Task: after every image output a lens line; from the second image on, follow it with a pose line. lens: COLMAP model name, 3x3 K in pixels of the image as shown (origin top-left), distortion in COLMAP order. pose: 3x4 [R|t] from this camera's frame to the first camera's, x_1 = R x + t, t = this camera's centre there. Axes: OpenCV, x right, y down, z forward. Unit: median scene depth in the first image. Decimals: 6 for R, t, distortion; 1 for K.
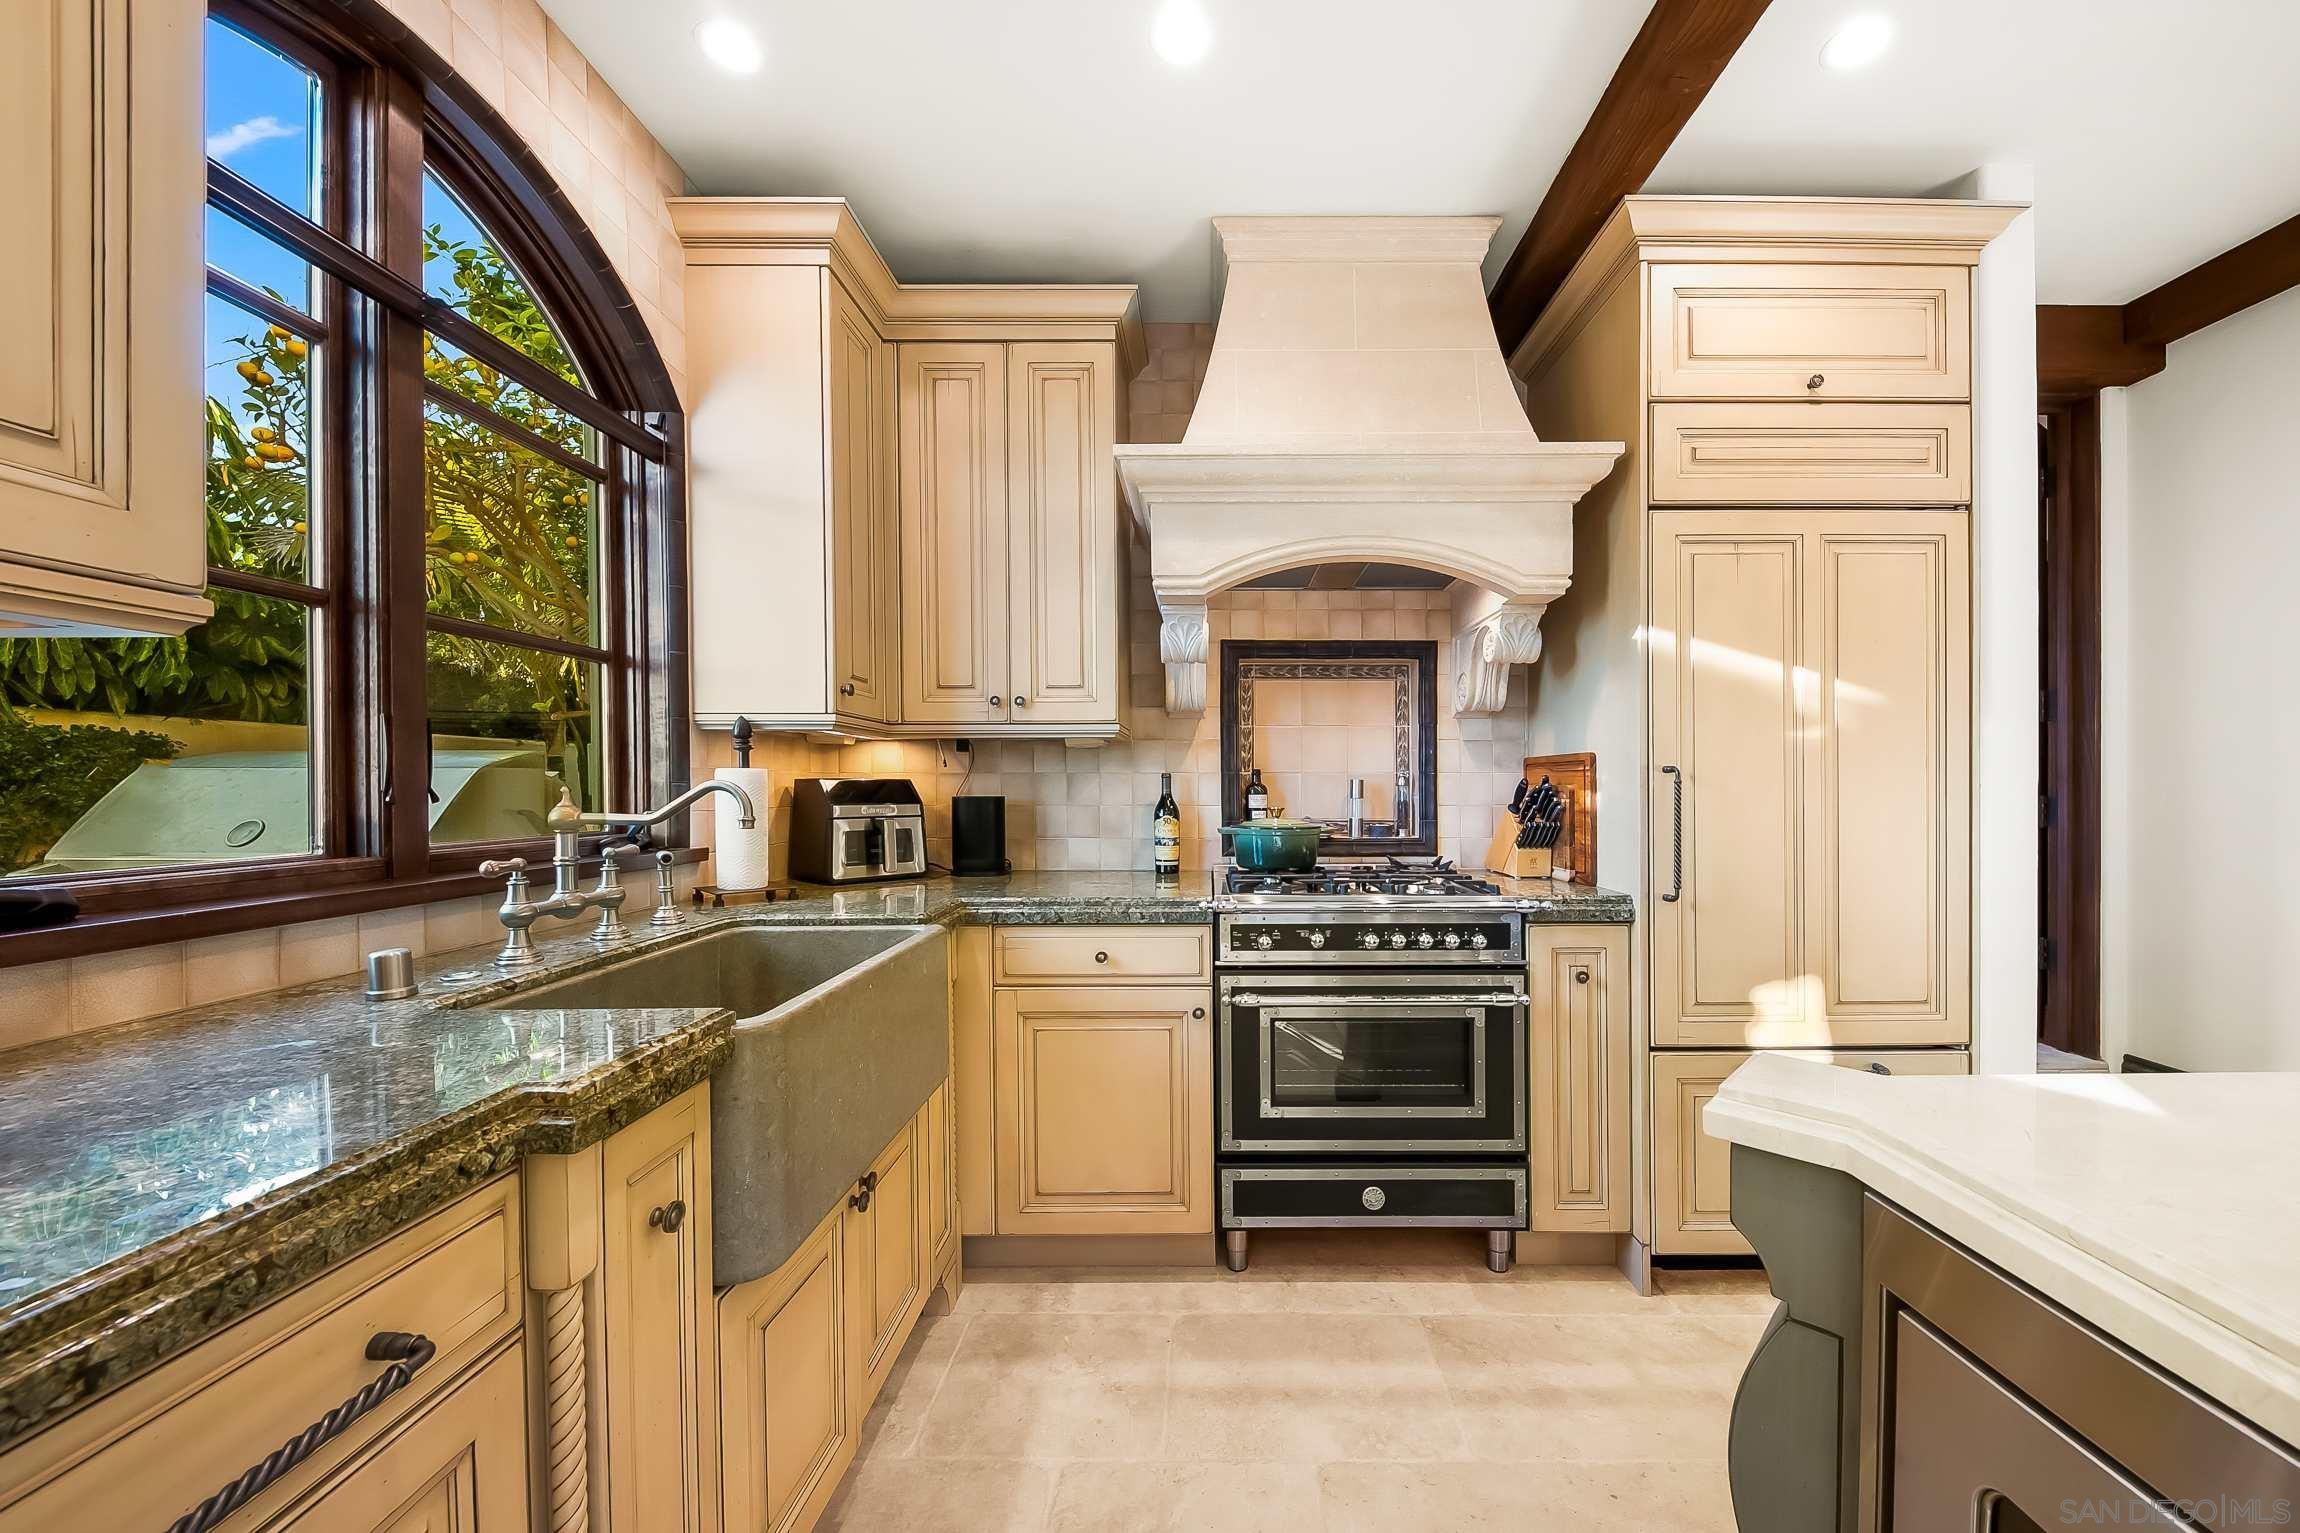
lens RADIAL K [[807.8, 0, 1204.3], [0, 807.8, 793.1], [0, 0, 1]] dist [0.007493, -0.002590]
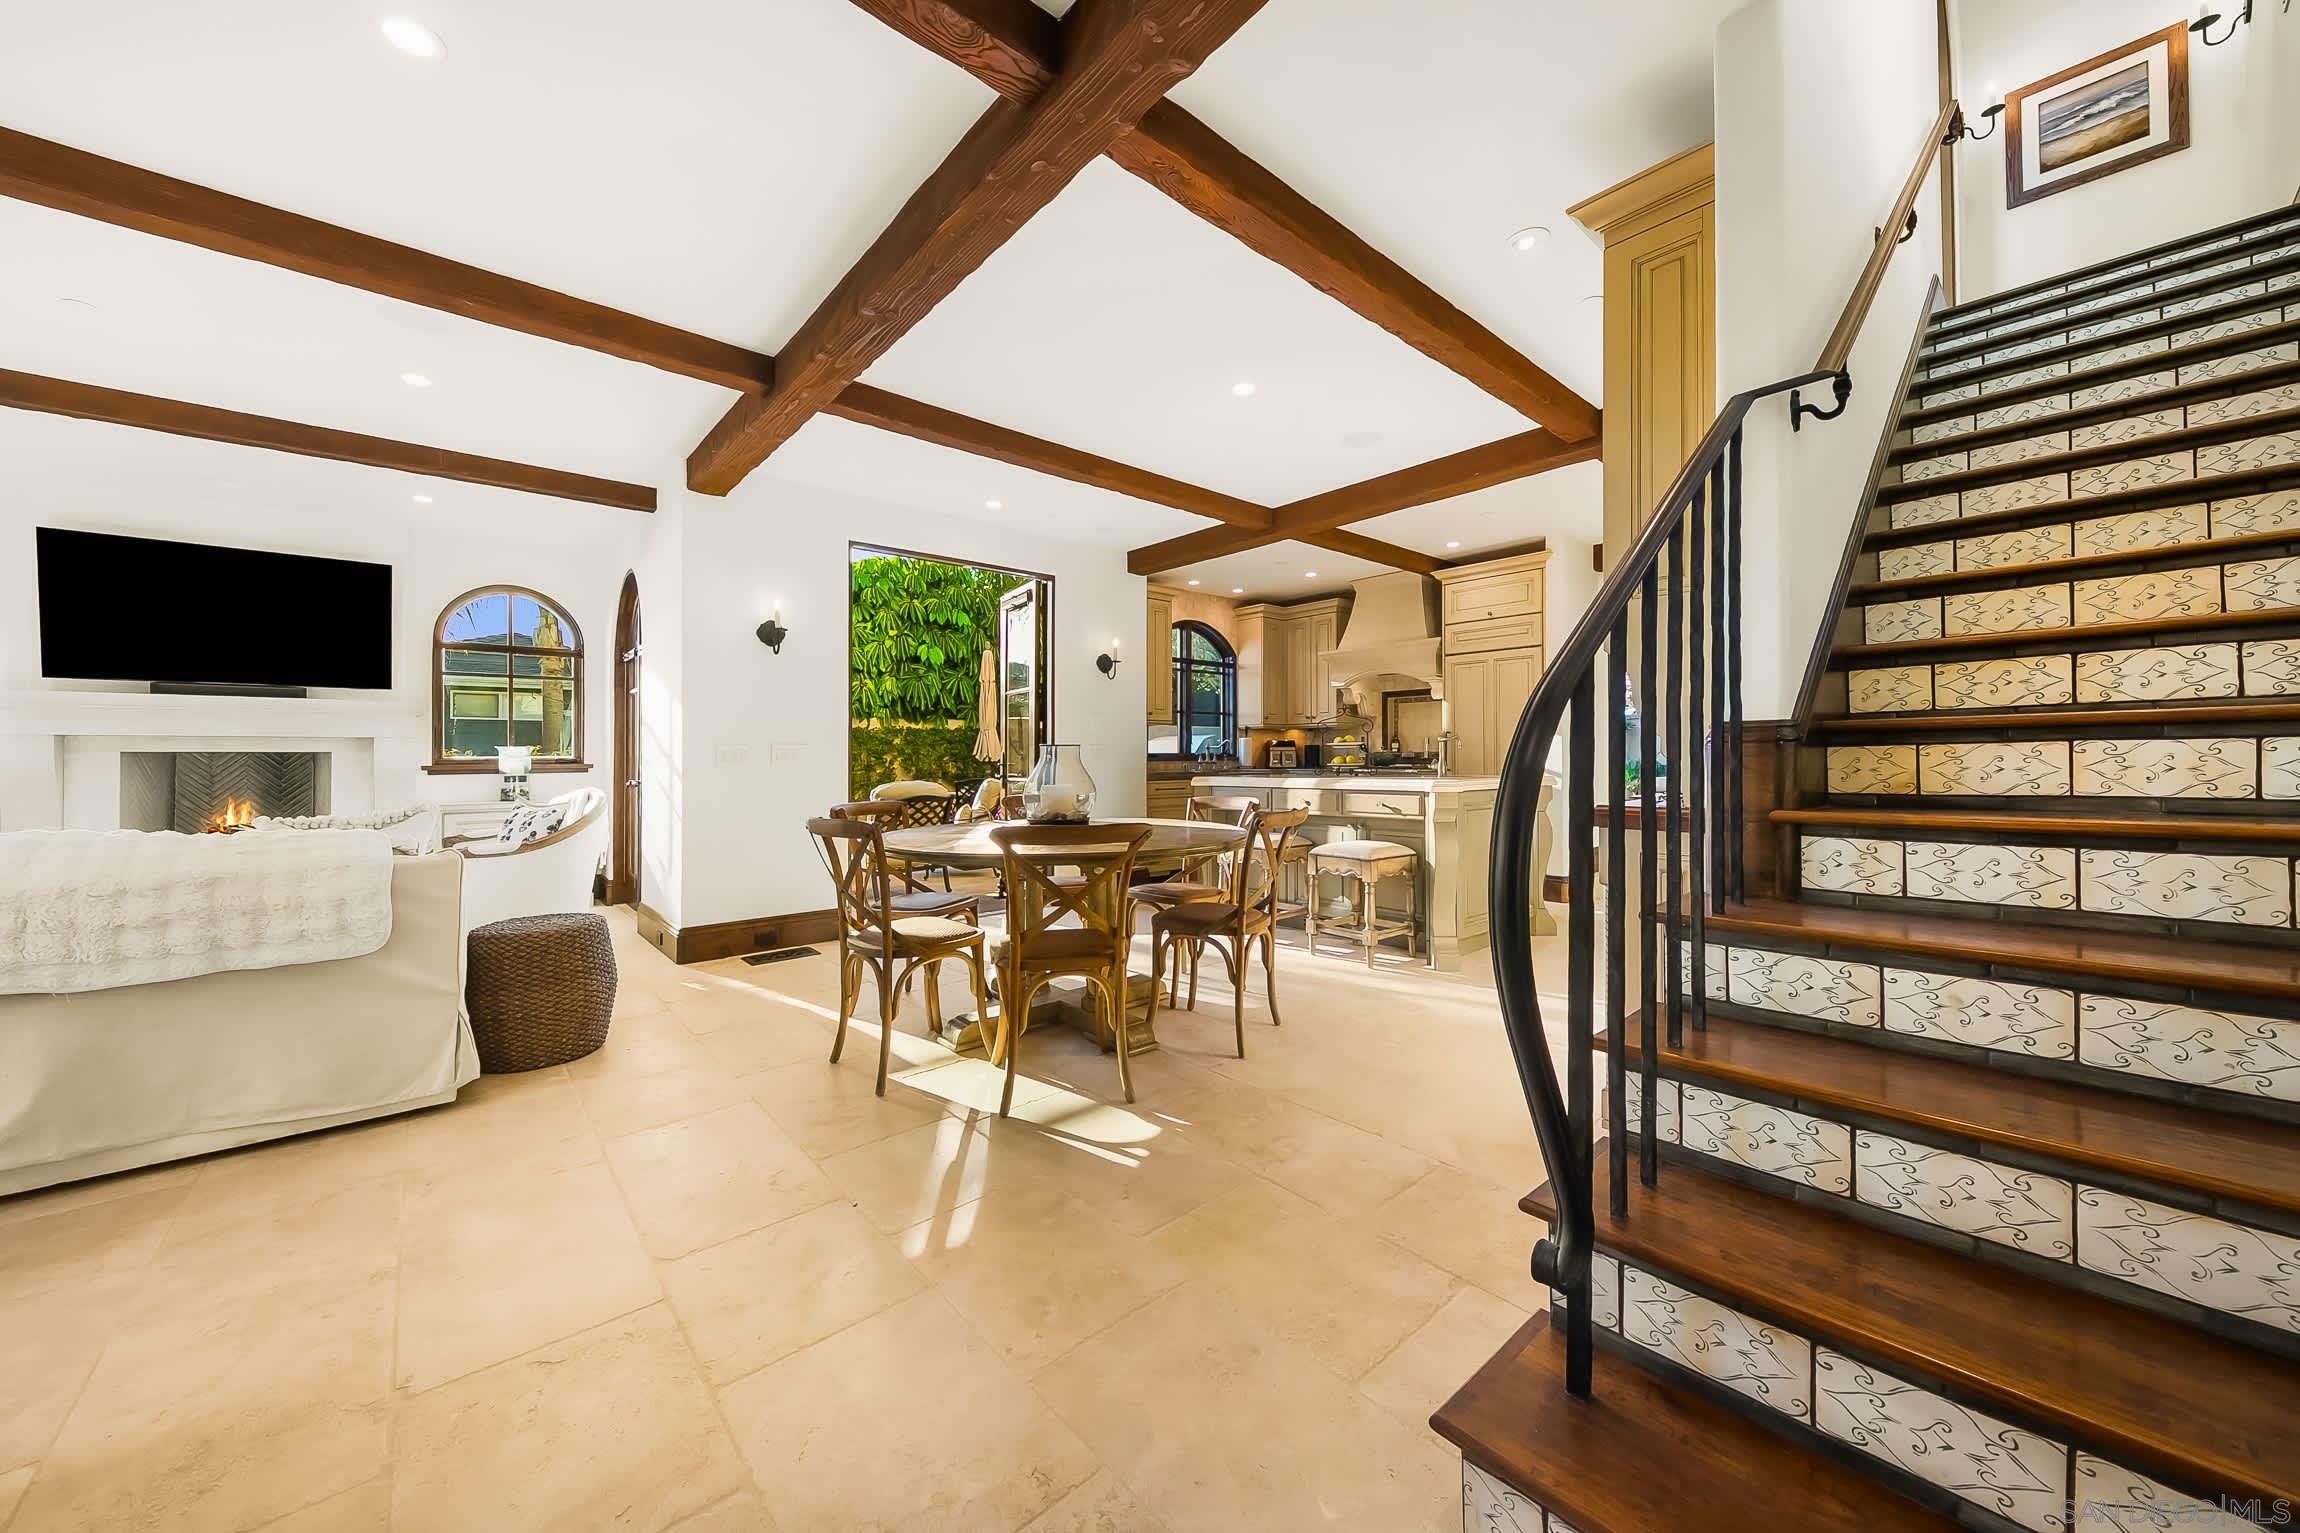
lens RADIAL K [[807.8, 0, 1152.9], [0, 807.8, 767.2], [0, 0, 1]] dist [0.007493, -0.002590]
pose [[0.678807, 0.003116, -0.734310, 2.177522], [-0.003248, 0.999994, 0.001241, 0.118387], [0.734310, 0.001543, 0.678813, -2.197937]]
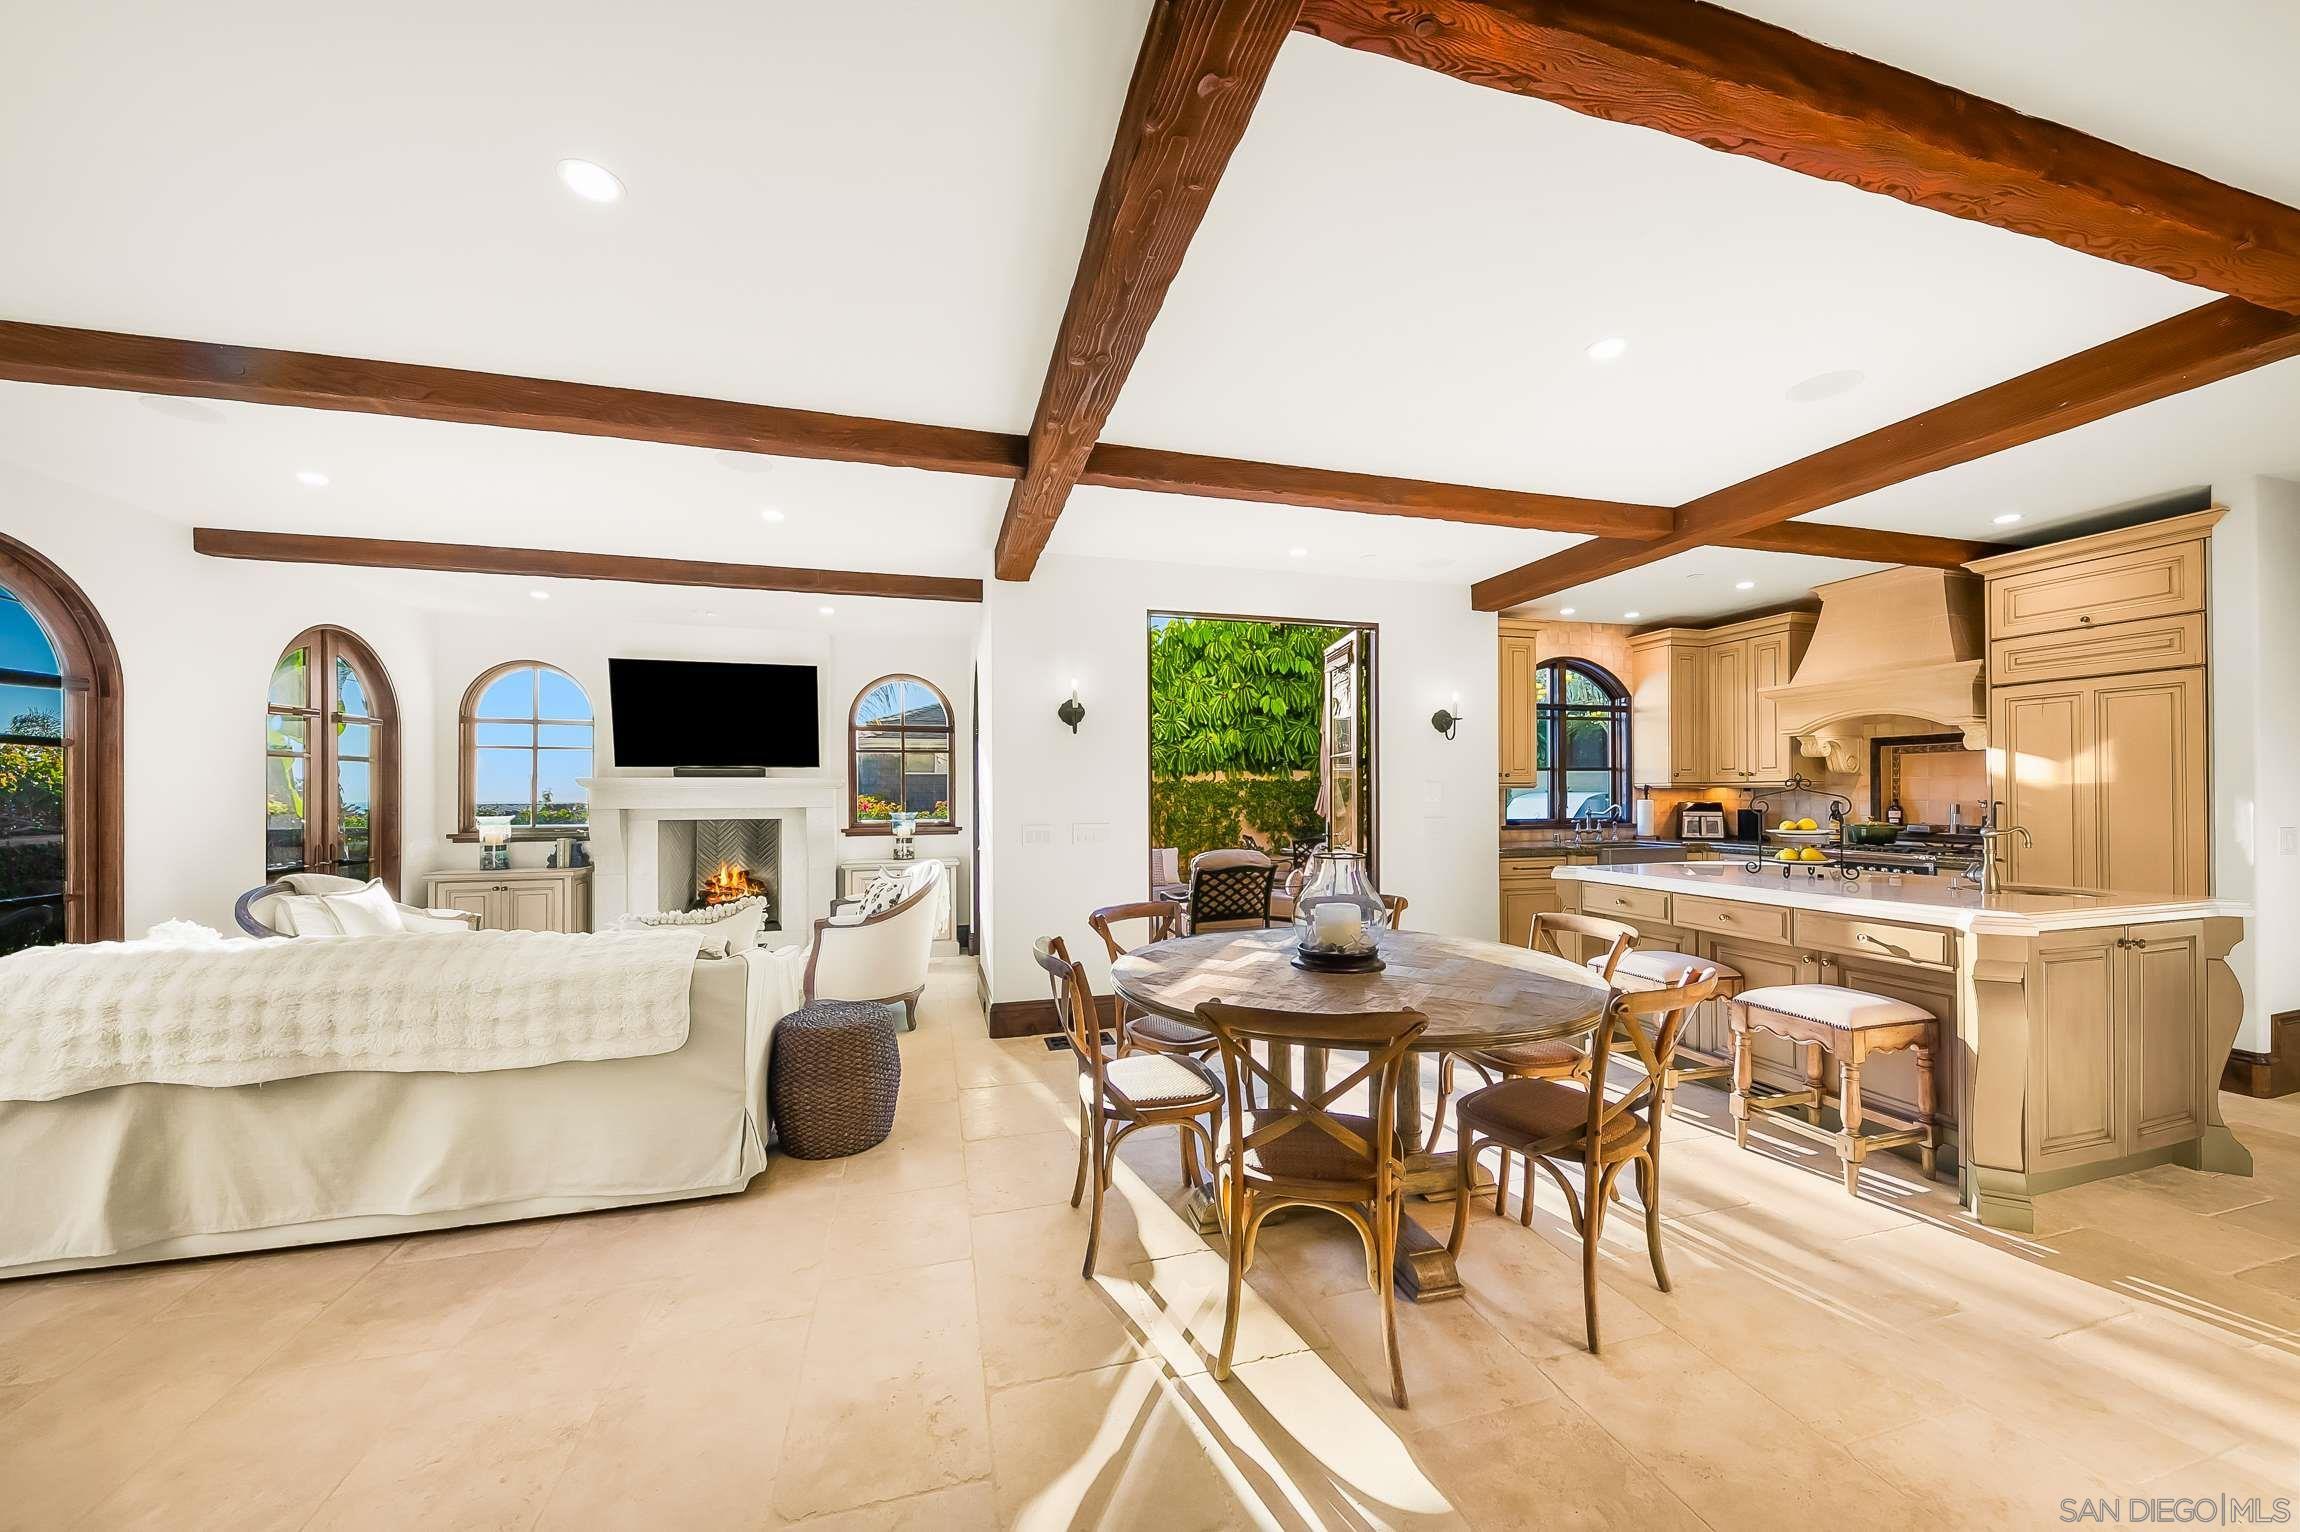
lens RADIAL K [[807.8, 0, 1158.6], [0, 807.8, 790.6], [0, 0, 1]] dist [0.007493, -0.002590]
pose [[0.295403, -0.007496, -0.955343, 1.983361], [-0.007996, 0.999915, -0.010318, -0.018468], [0.955339, 0.010687, 0.295318, -1.861029]]
